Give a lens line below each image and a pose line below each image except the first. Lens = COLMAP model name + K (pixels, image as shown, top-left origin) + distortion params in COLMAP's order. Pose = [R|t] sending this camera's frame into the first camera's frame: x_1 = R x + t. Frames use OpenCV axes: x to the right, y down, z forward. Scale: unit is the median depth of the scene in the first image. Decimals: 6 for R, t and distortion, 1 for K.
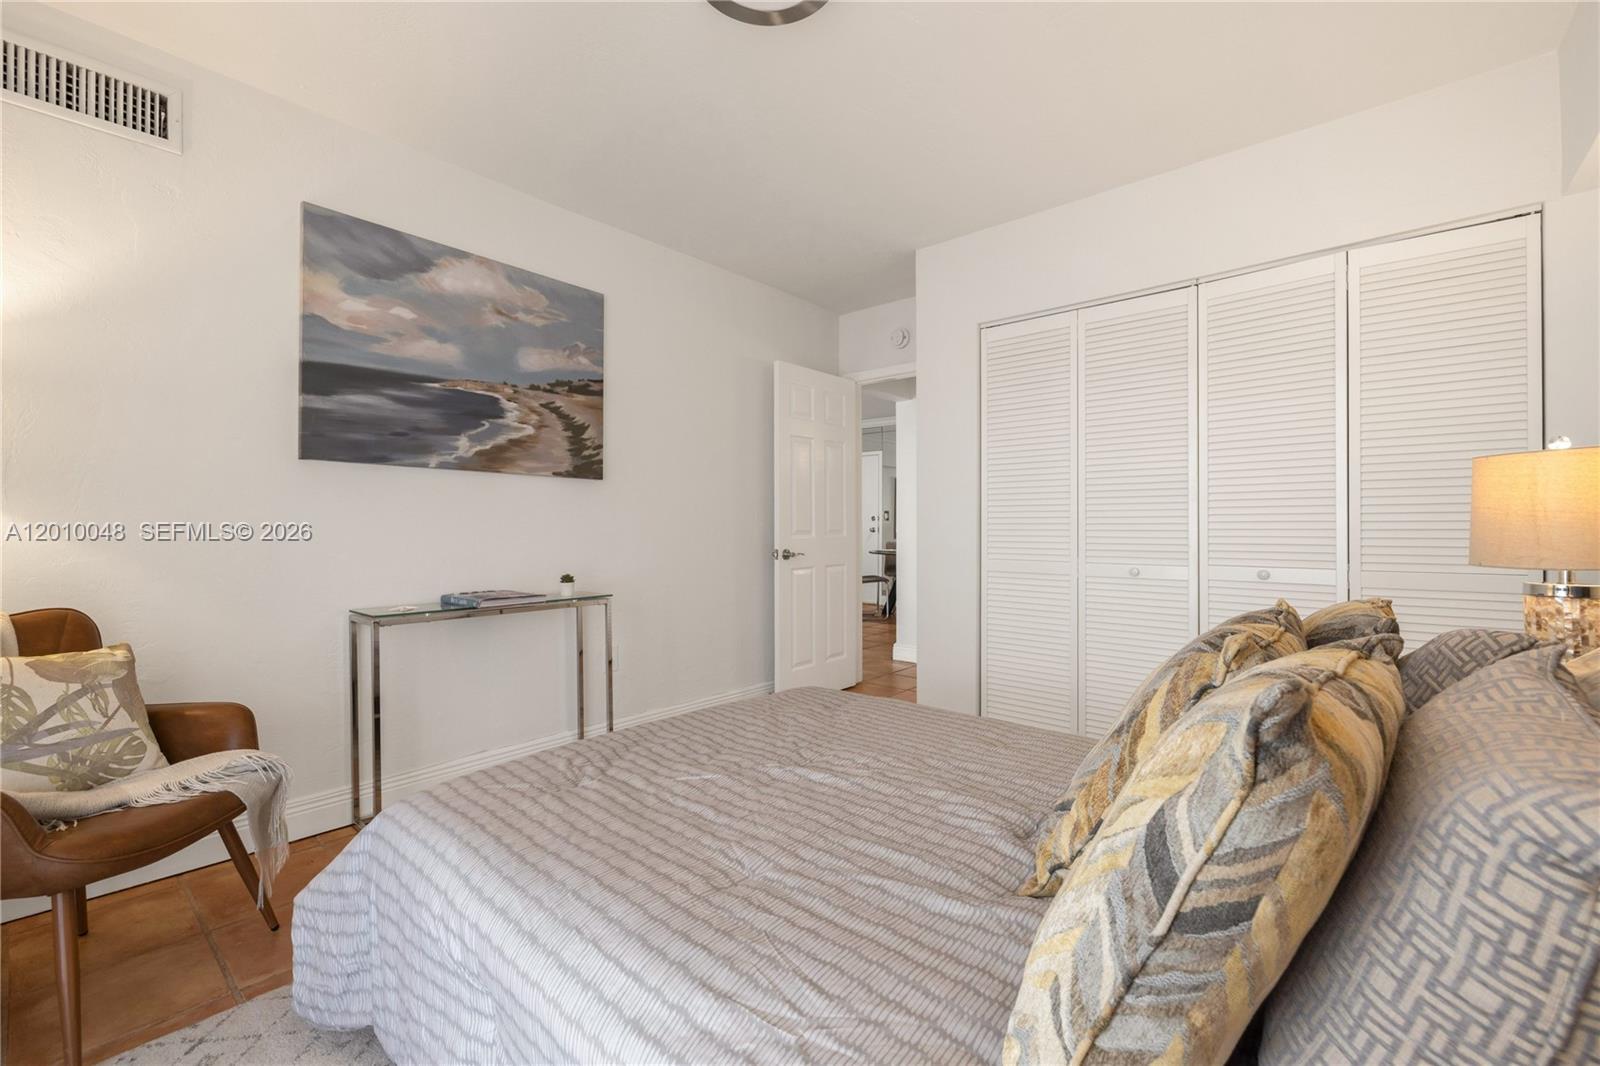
lens RADIAL K [[677.5, 0, 798.0], [0, 677.5, 524.5], [0, 0, 1]] dist [-0.001739, -0.000827]
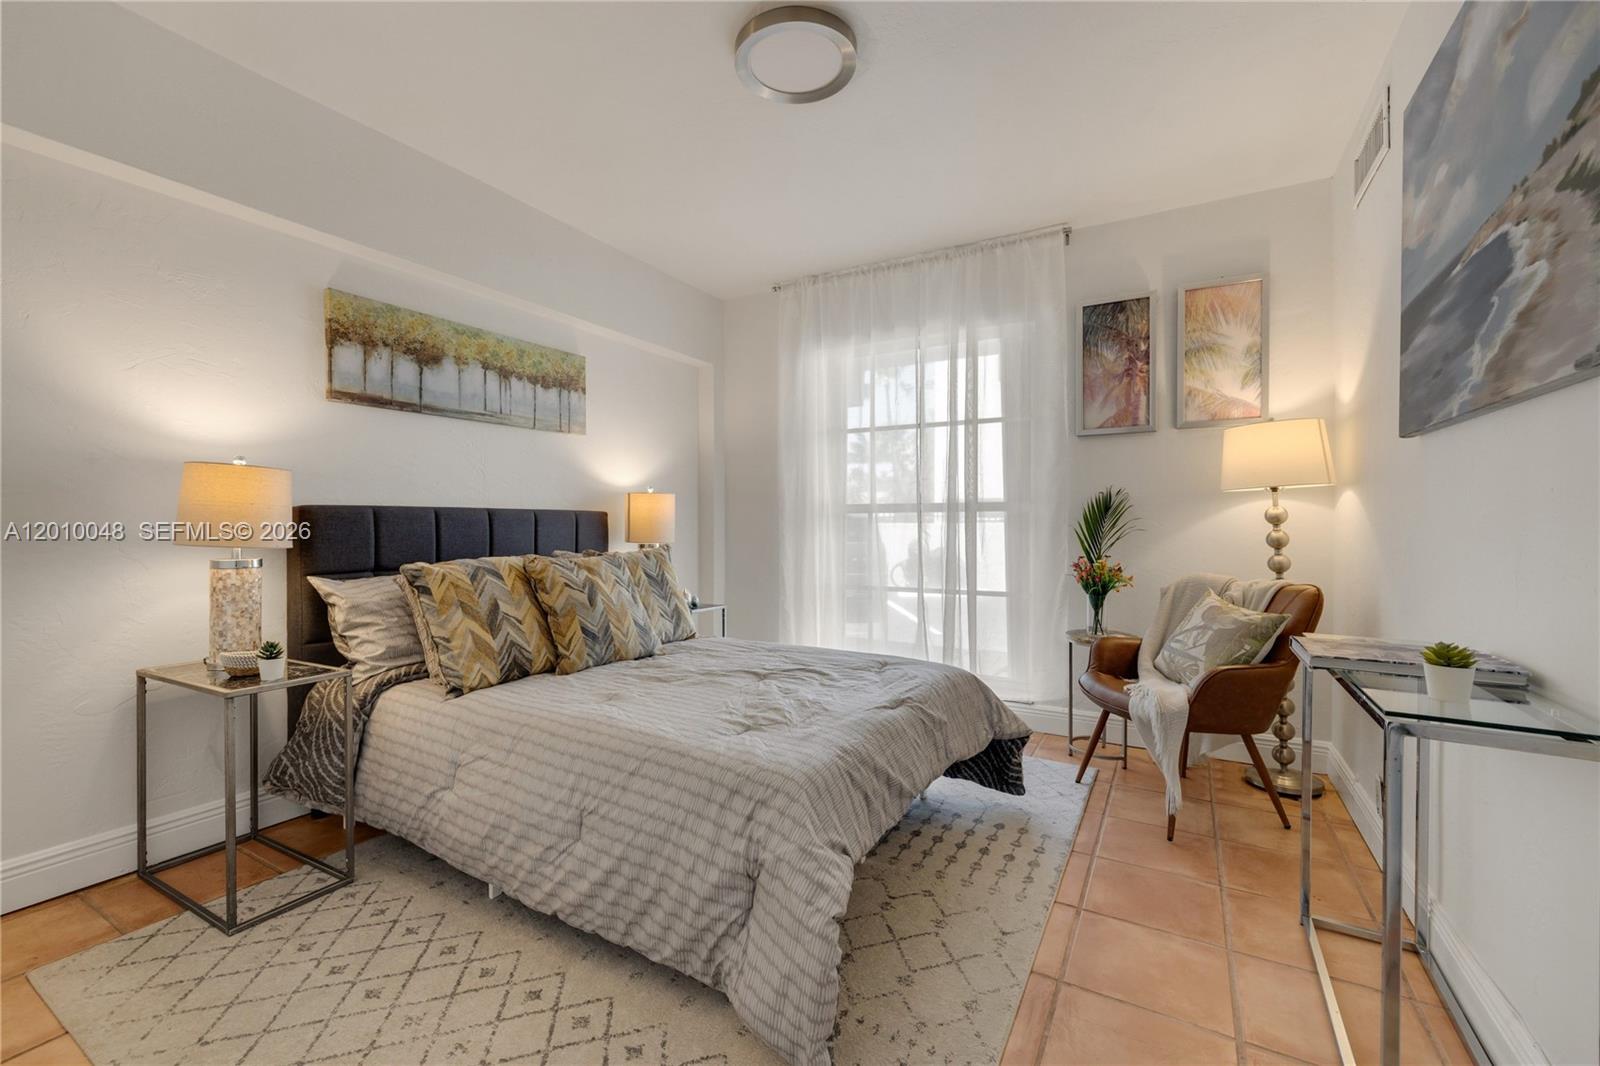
lens RADIAL K [[666.3, 0, 792.3], [0, 666.3, 532.7], [0, 0, 1]] dist [-0.001731, 0.000004]
pose [[-0.980480, -0.002002, -0.196609, 0.104350], [-0.004044, 0.999942, 0.009984, 0.008098], [0.196577, 0.010584, -0.980431, 1.306021]]
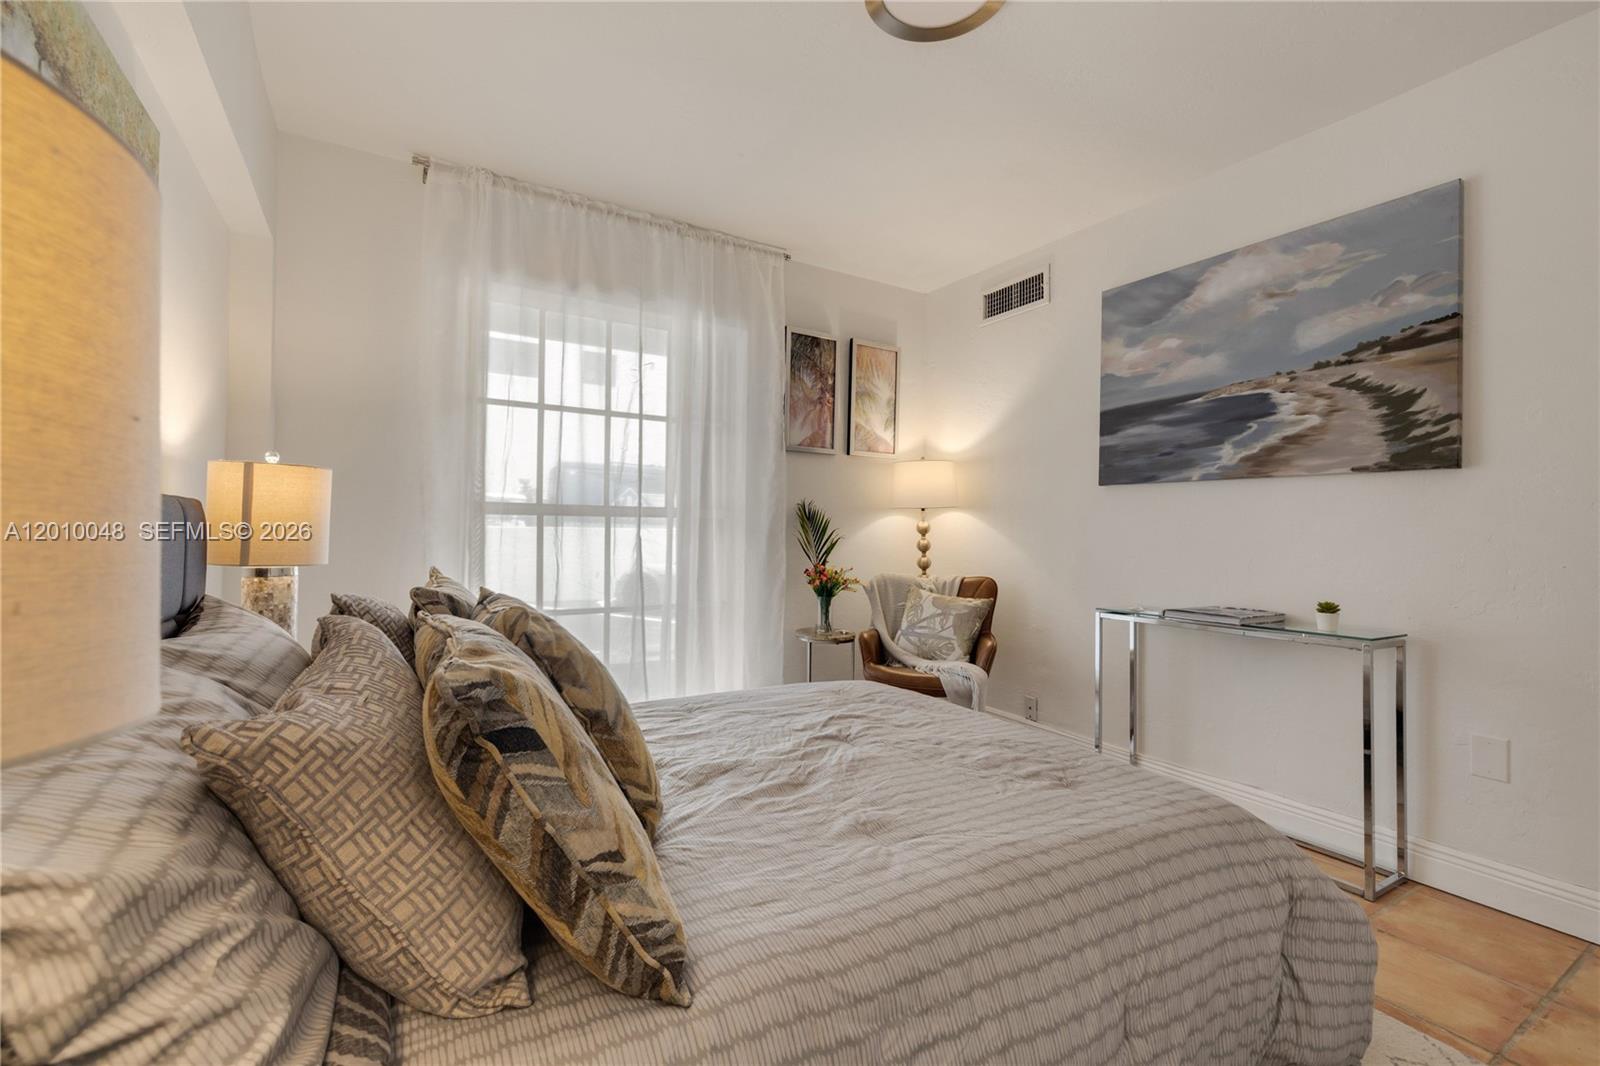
lens RADIAL K [[666.3, 0, 790.4], [0, 666.3, 529.8], [0, 0, 1]] dist [-0.001731, 0.000004]
pose [[-0.312981, -0.008670, -0.949720, 0.564386], [-0.012197, 0.999913, -0.005109, 0.003546], [0.949681, 0.009984, -0.313060, 0.669106]]
